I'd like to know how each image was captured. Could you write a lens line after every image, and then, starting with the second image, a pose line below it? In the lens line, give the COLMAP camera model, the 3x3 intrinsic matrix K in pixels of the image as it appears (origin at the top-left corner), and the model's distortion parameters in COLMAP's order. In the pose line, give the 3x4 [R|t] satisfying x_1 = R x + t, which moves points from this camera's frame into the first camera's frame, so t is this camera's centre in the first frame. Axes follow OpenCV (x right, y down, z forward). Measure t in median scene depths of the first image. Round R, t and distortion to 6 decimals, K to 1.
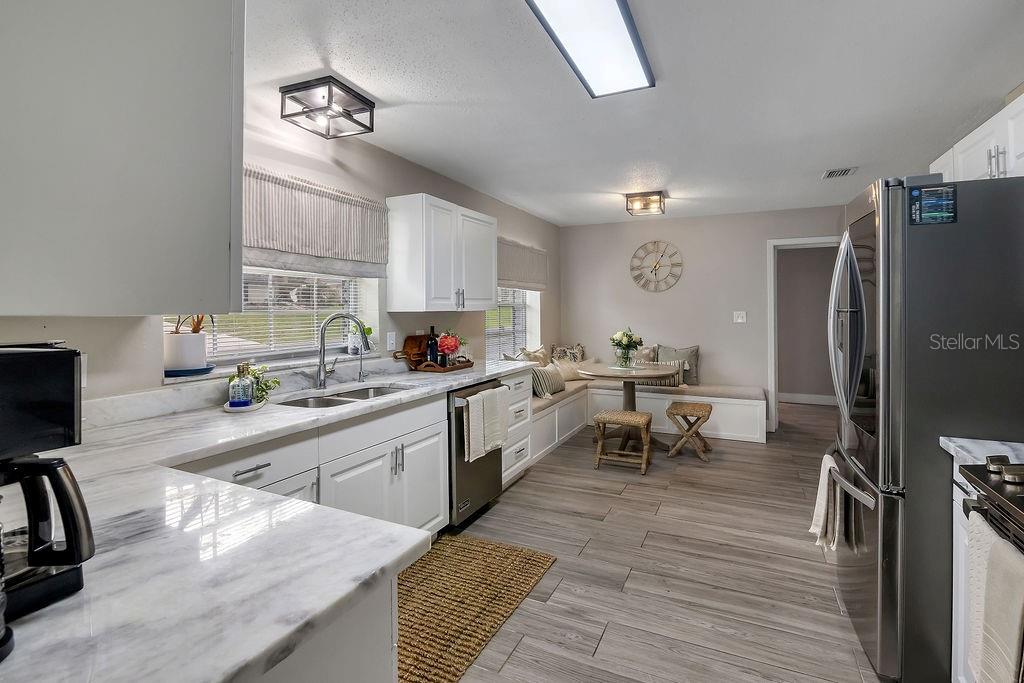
lens RADIAL K [[474.6, 0, 518.8], [0, 474.6, 311.9], [0, 0, 1]] dist [-0.017864, -0.000247]
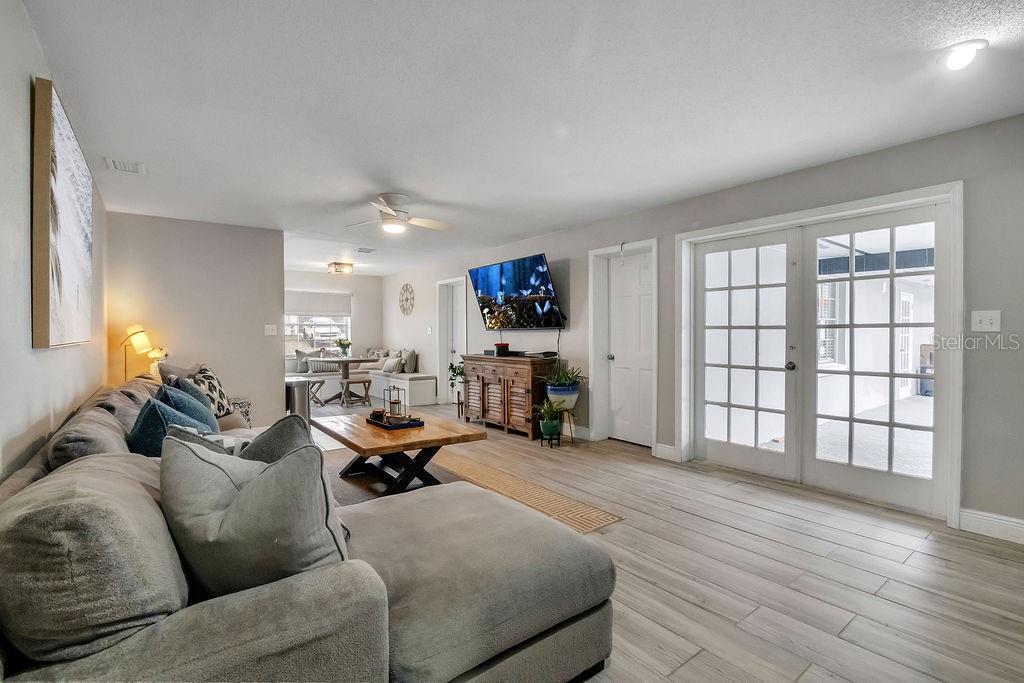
lens RADIAL K [[474.6, 0, 503.9], [0, 474.6, 345.3], [0, 0, 1]] dist [-0.017864, -0.000247]
pose [[0.884594, 0.012639, -0.466191, 2.190094], [-0.003479, 0.999784, 0.020503, 0.039869], [0.466350, -0.016515, 0.884446, -0.438515]]
